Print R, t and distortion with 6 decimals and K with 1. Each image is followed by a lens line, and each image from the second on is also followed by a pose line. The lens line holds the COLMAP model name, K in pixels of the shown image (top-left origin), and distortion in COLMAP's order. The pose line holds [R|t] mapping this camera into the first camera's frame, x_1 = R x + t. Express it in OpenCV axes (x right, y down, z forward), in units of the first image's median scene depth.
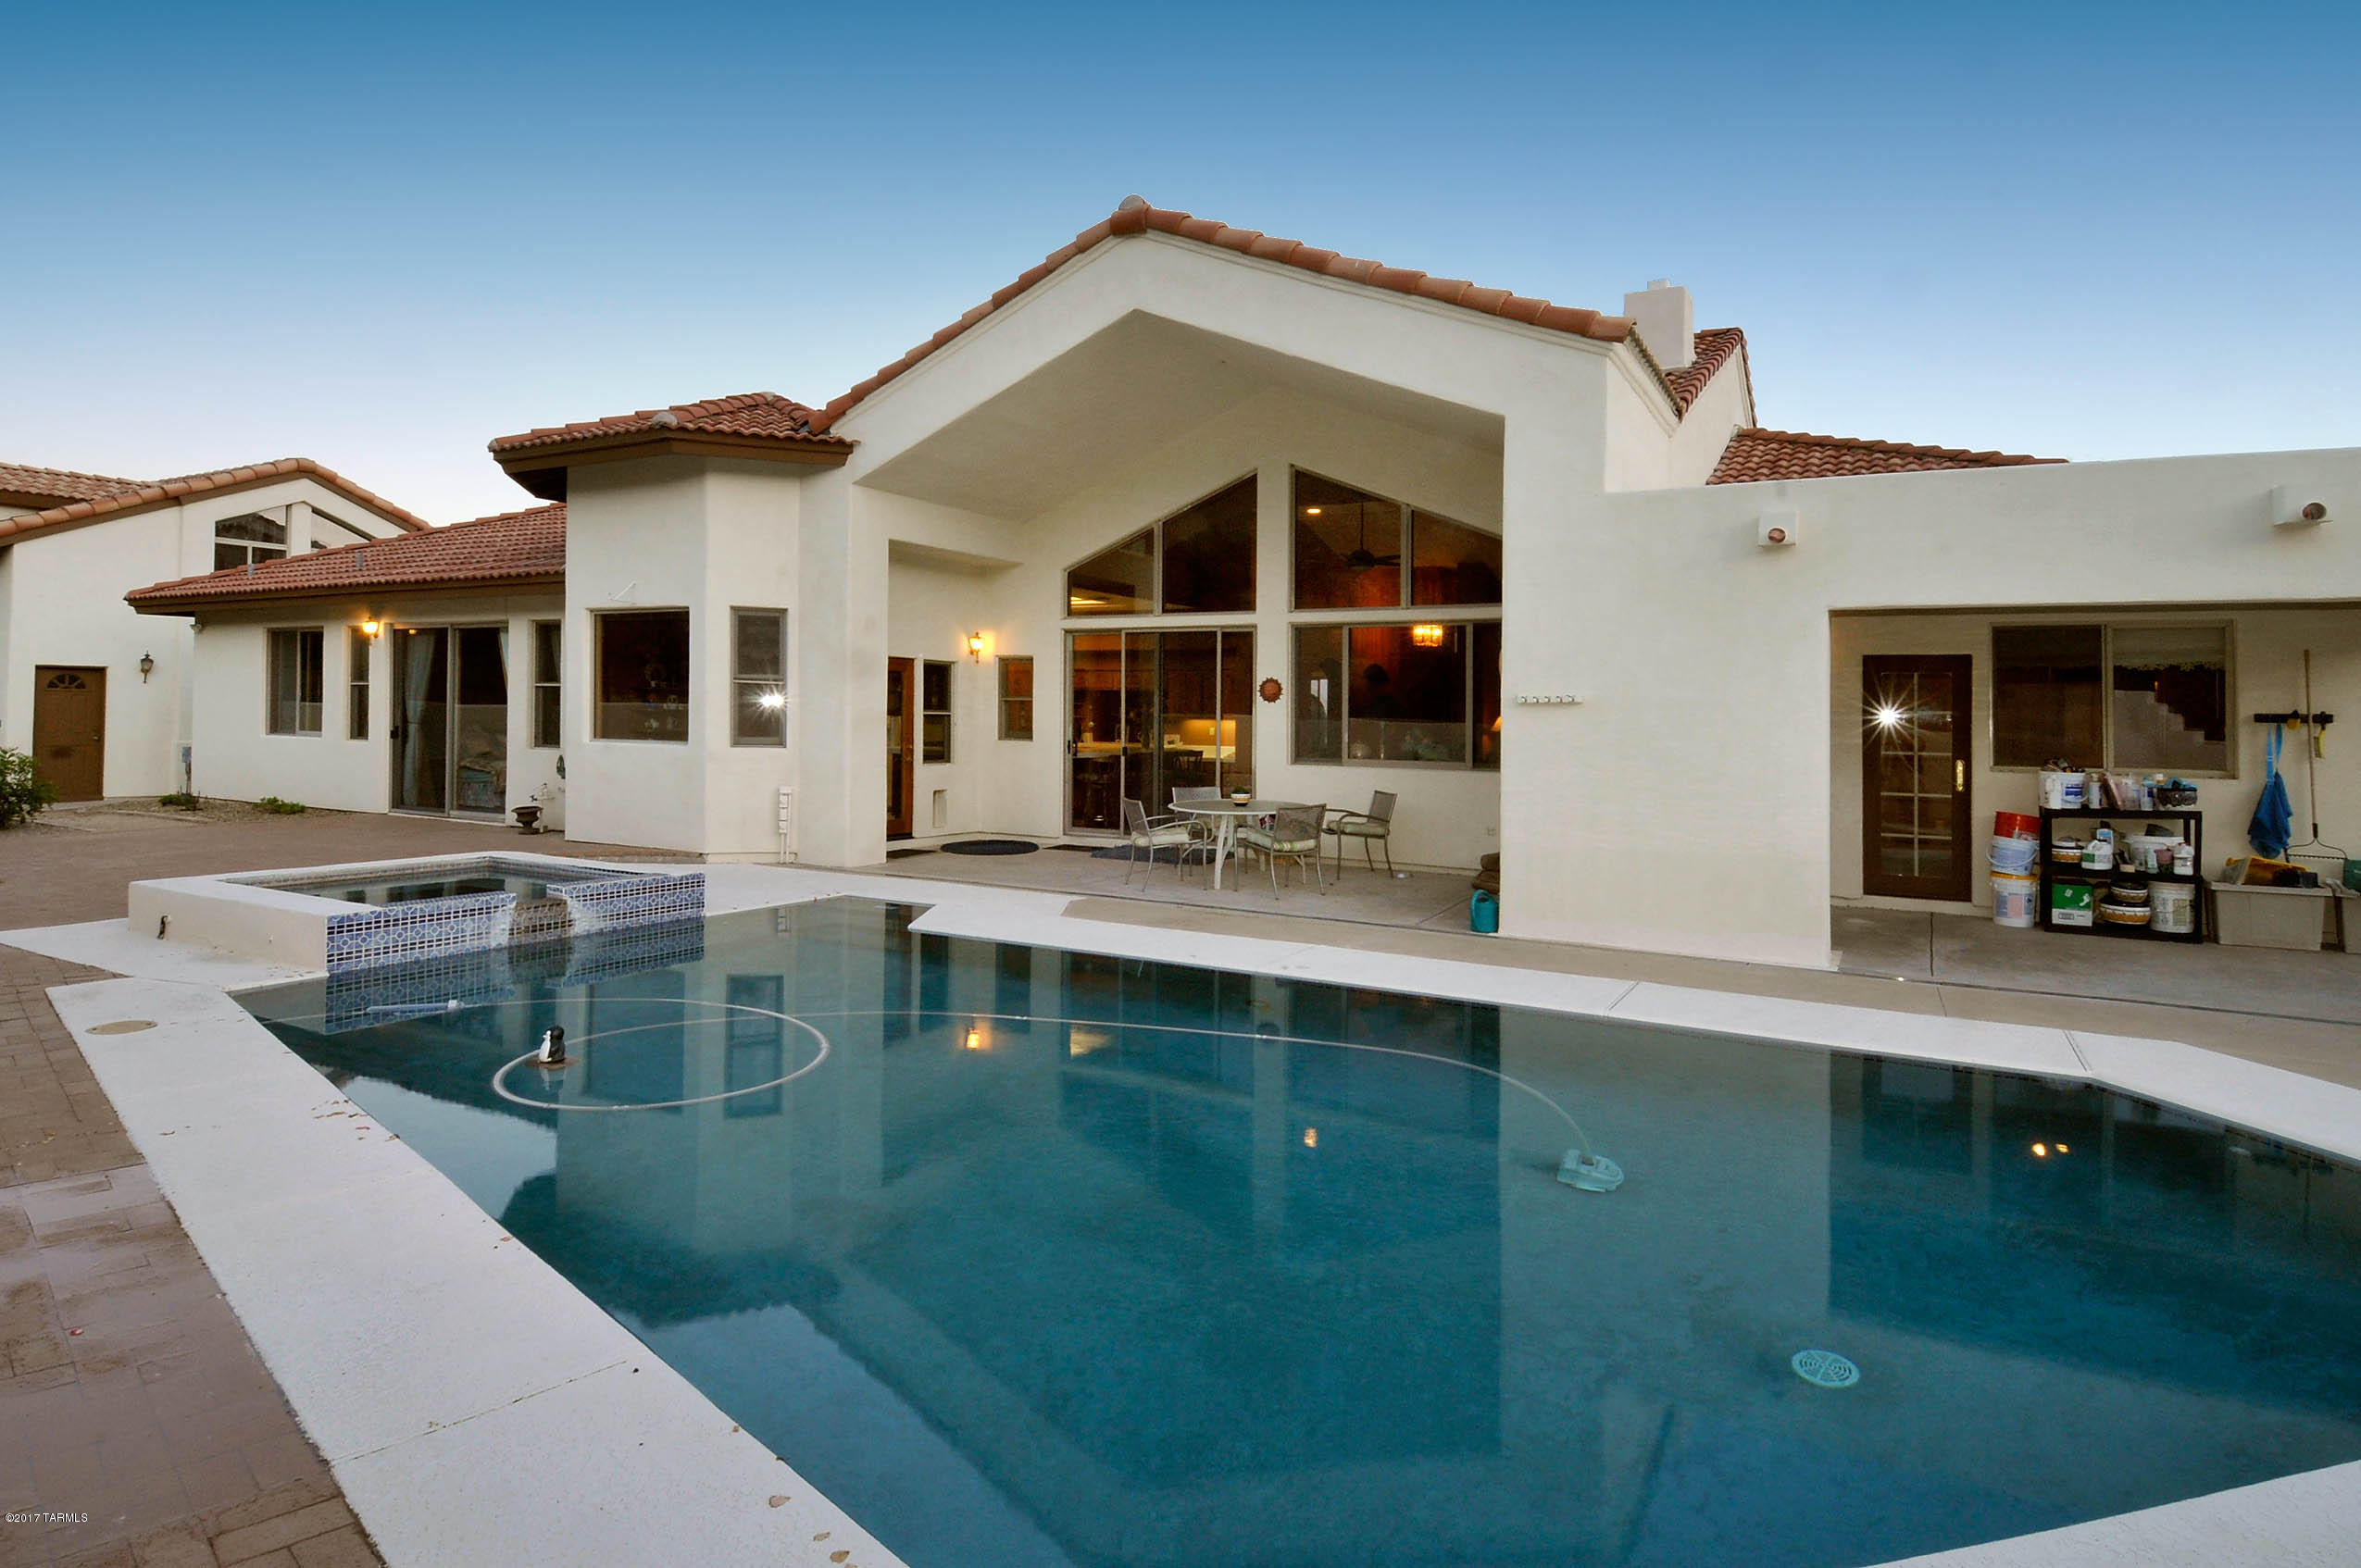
lens RADIAL K [[1251.9, 0, 1230.3], [0, 1251.9, 695.6], [0, 0, 1]] dist [0.002897, -0.005597]
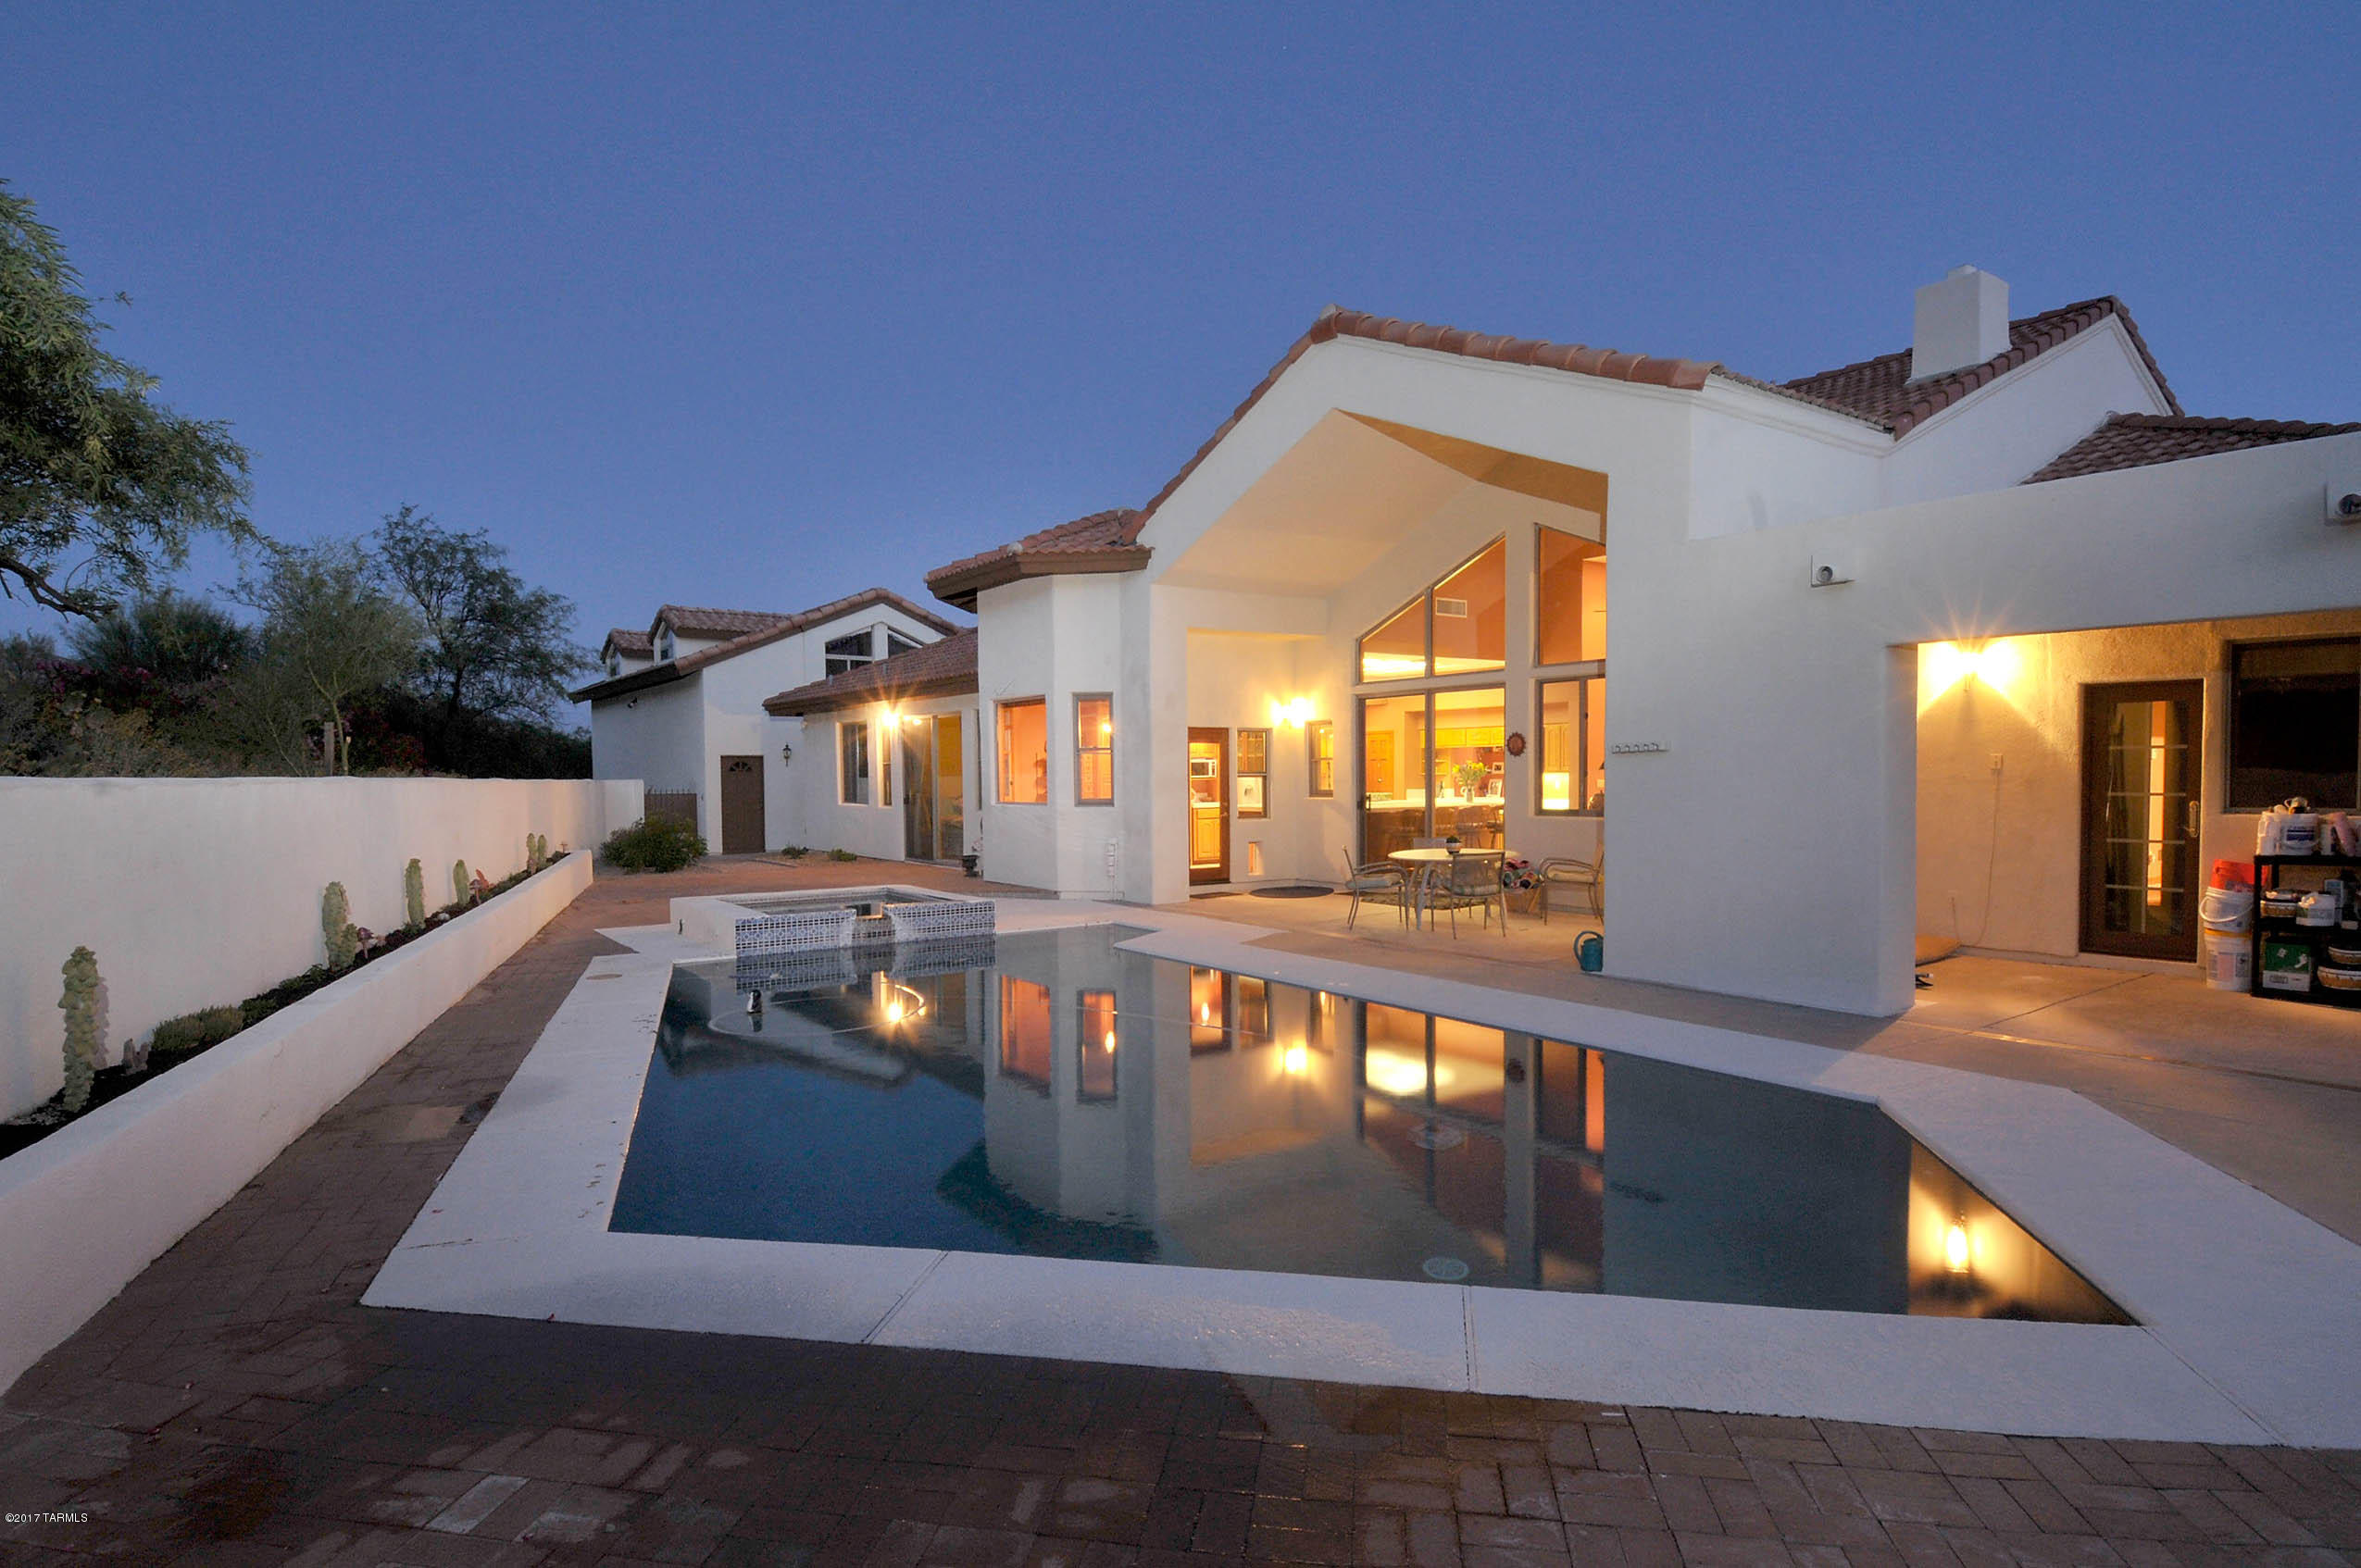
lens RADIAL K [[1251.9, 0, 1171.3], [0, 1251.9, 796.6], [0, 0, 1]] dist [0.002897, -0.005597]
pose [[0.896692, -0.015695, -0.442378, 0.347891], [0.029635, 0.999258, 0.024617, 0.006497], [0.441663, -0.035184, 0.896491, -0.095108]]
